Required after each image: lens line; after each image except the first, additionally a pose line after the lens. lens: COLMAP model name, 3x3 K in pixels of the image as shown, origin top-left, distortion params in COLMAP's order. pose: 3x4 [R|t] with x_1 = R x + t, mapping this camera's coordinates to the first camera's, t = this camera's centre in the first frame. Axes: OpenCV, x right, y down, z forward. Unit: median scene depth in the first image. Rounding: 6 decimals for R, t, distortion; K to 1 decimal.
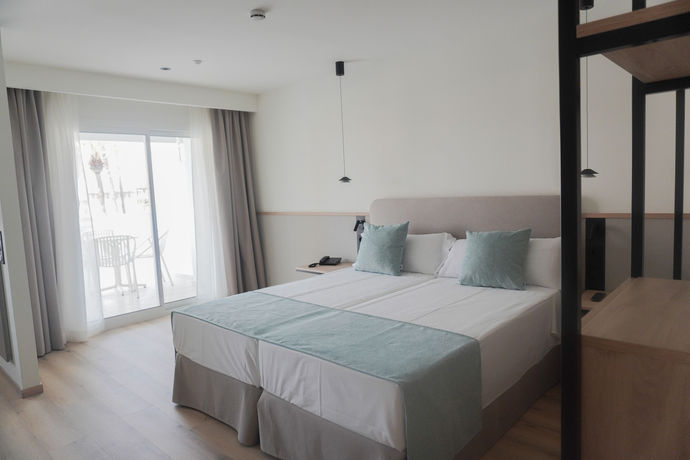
lens RADIAL K [[459.5, 0, 345.0], [0, 459.5, 230.0], [0, 0, 1]] dist [-0.056029, 0.042252]
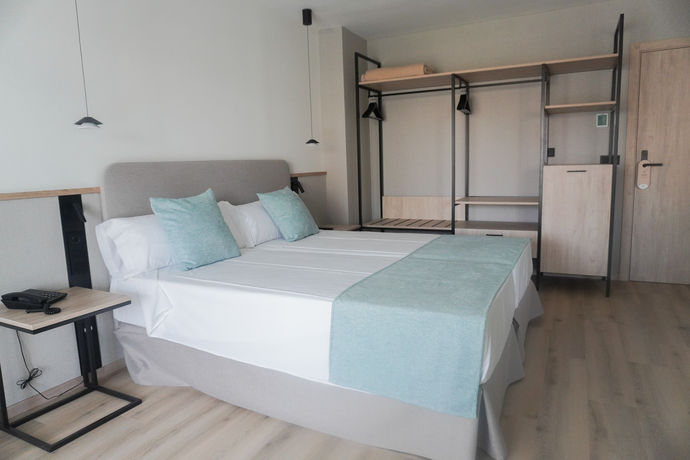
lens RADIAL K [[459.5, 0, 345.0], [0, 459.5, 230.0], [0, 0, 1]] dist [-0.056029, 0.042252]
pose [[-0.273657, -0.083464, 0.958199, -0.597448], [0.132653, 0.983432, 0.123547, -0.013367], [-0.952636, 0.160917, -0.258052, 0.879010]]
